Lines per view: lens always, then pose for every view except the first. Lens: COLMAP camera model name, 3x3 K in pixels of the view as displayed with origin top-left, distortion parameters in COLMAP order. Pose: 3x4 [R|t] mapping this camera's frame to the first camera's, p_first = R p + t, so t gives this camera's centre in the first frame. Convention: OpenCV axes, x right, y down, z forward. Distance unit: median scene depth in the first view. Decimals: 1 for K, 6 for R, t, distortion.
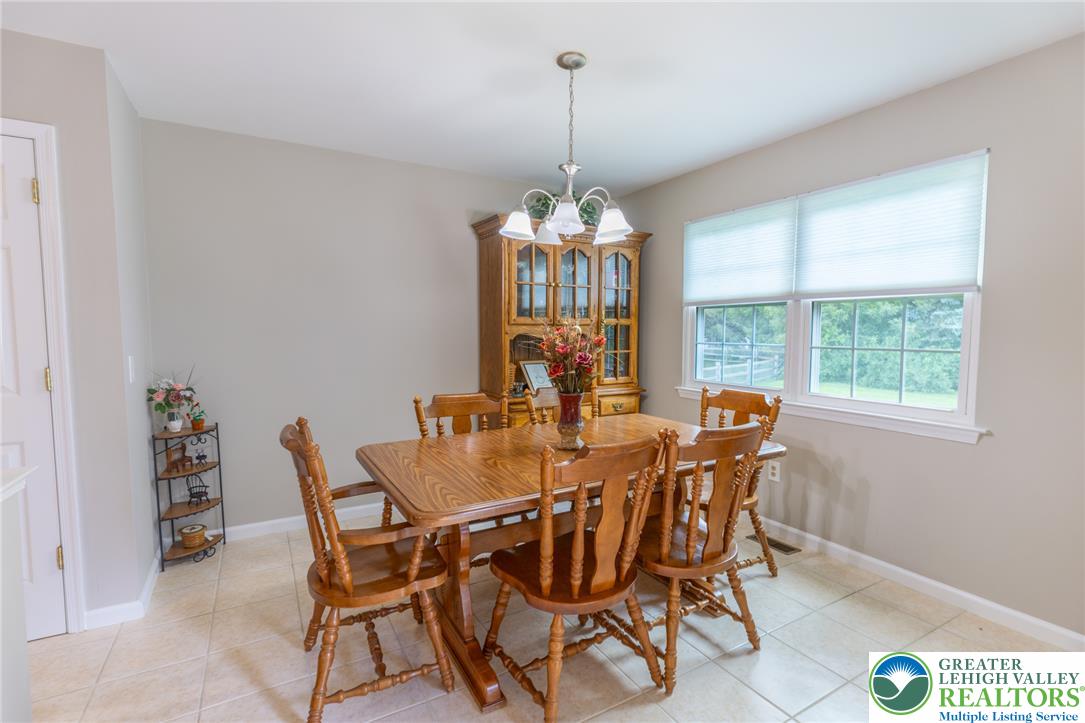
lens RADIAL K [[501.1, 0, 542.5], [0, 501.1, 361.5], [0, 0, 1]] dist [-0.003643, -0.000146]
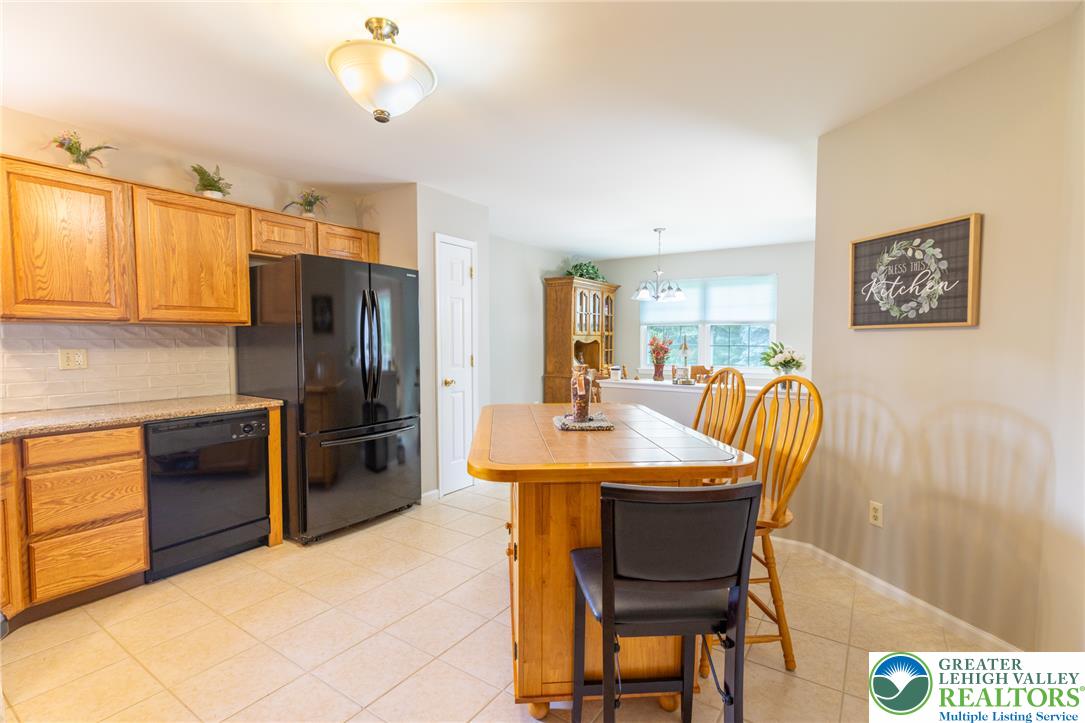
lens RADIAL K [[507.2, 0, 545.7], [0, 507.2, 362.7], [0, 0, 1]] dist [-0.002055, -0.000138]
pose [[0.897210, -0.021577, 0.441076, -0.986004], [0.028054, 0.999573, -0.008169, 0.039069], [-0.440711, 0.019703, 0.897433, -0.621838]]
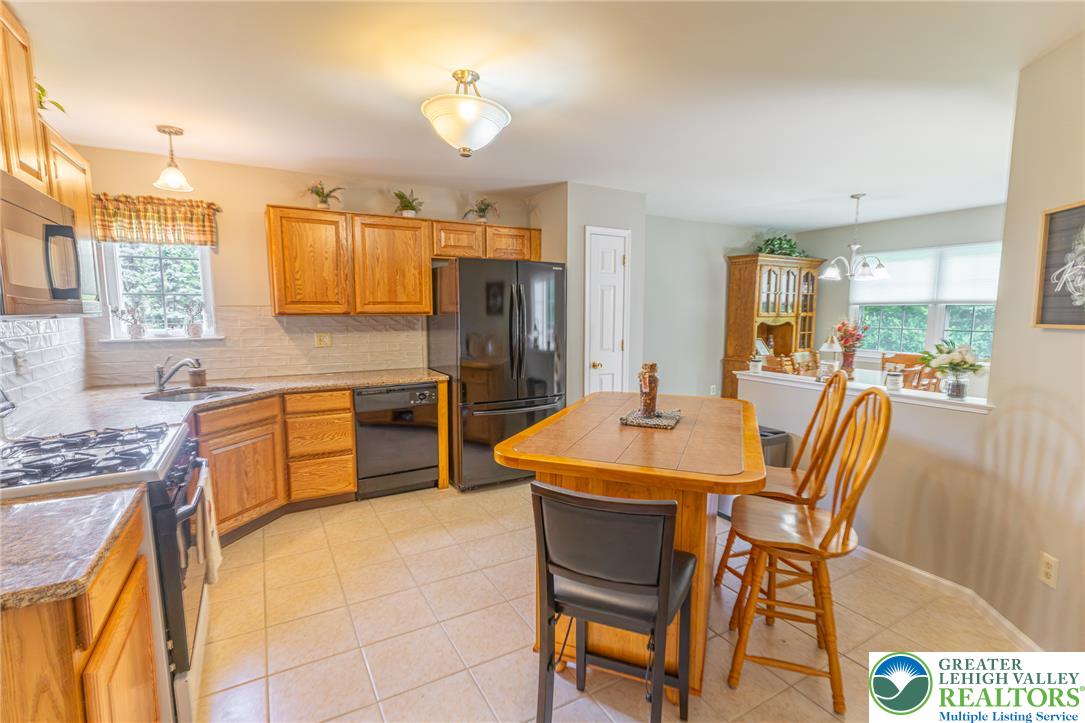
lens RADIAL K [[501.1, 0, 542.5], [0, 501.1, 361.5], [0, 0, 1]] dist [-0.003643, -0.000146]
pose [[0.999996, -0.000613, -0.002797, -0.799235], [0.000721, 0.999247, 0.038798, 0.010835], [0.002771, -0.038799, 0.999243, -0.717767]]
